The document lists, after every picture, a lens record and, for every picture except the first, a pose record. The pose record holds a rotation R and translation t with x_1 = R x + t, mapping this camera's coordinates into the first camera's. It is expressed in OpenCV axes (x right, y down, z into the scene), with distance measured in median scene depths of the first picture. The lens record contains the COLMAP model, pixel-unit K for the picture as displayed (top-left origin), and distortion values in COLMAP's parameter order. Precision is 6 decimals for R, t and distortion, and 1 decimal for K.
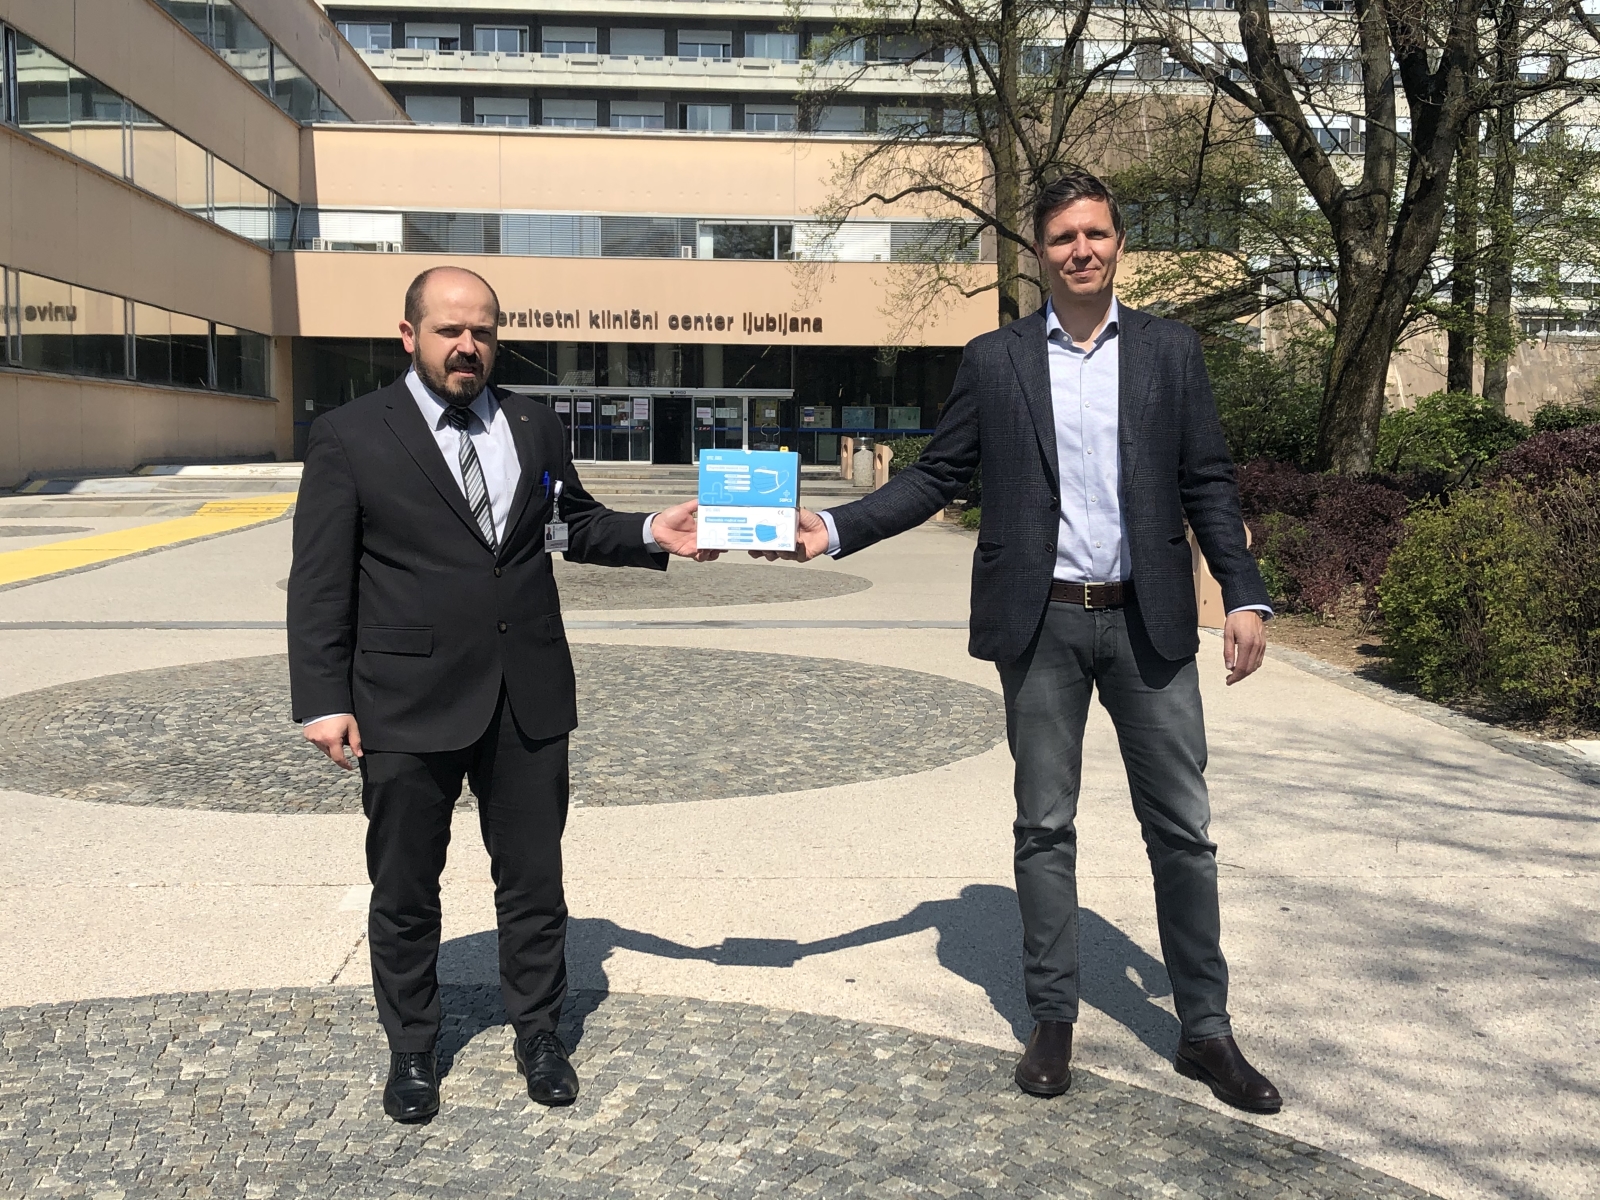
lens RADIAL K [[1909.1, 0, 800.0], [0, 1909.1, 600.0], [0, 0, 1]] dist [0.020356, -0.133583]
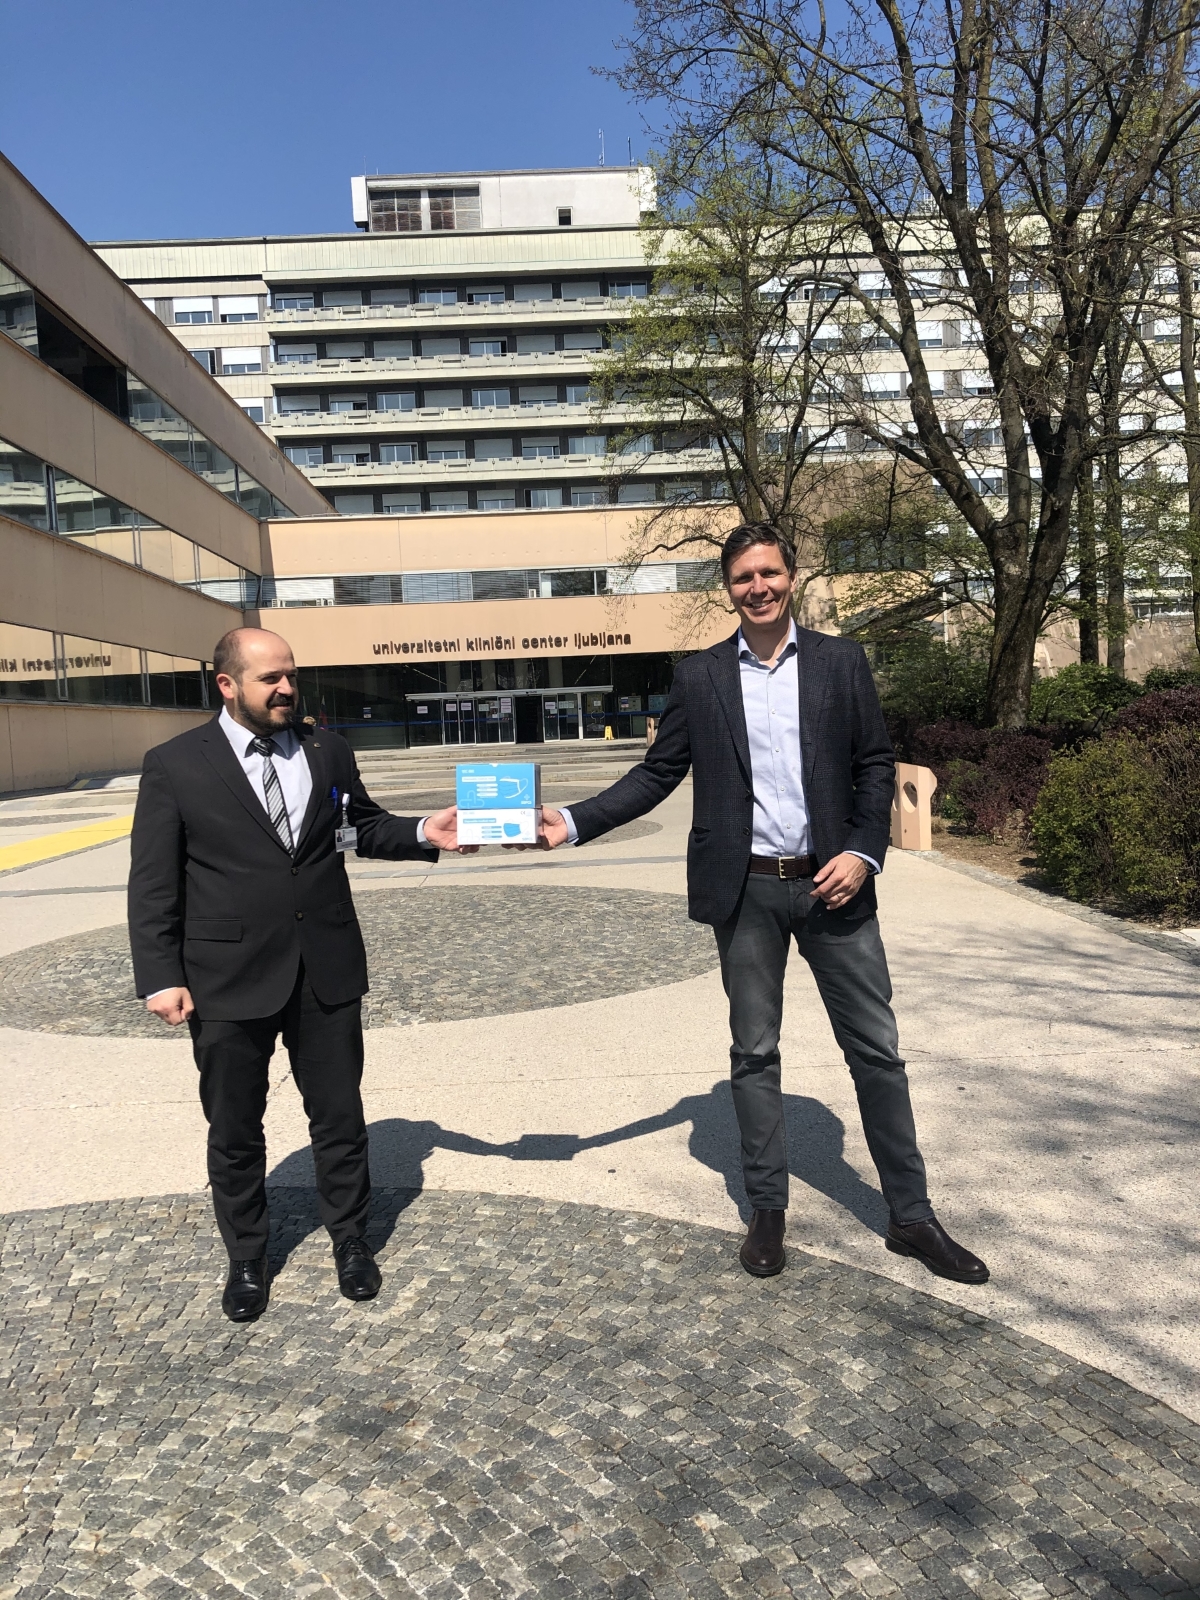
lens RADIAL K [[1288.2, 0, 600.0], [0, 1288.2, 800.0], [0, 0, 1]] dist [0.002602, -0.066617]
pose [[0.997776, -0.051893, -0.041842, 0.040875], [0.051240, 0.998549, -0.016539, -0.019118], [0.042640, 0.014358, 0.998987, 0.089842]]
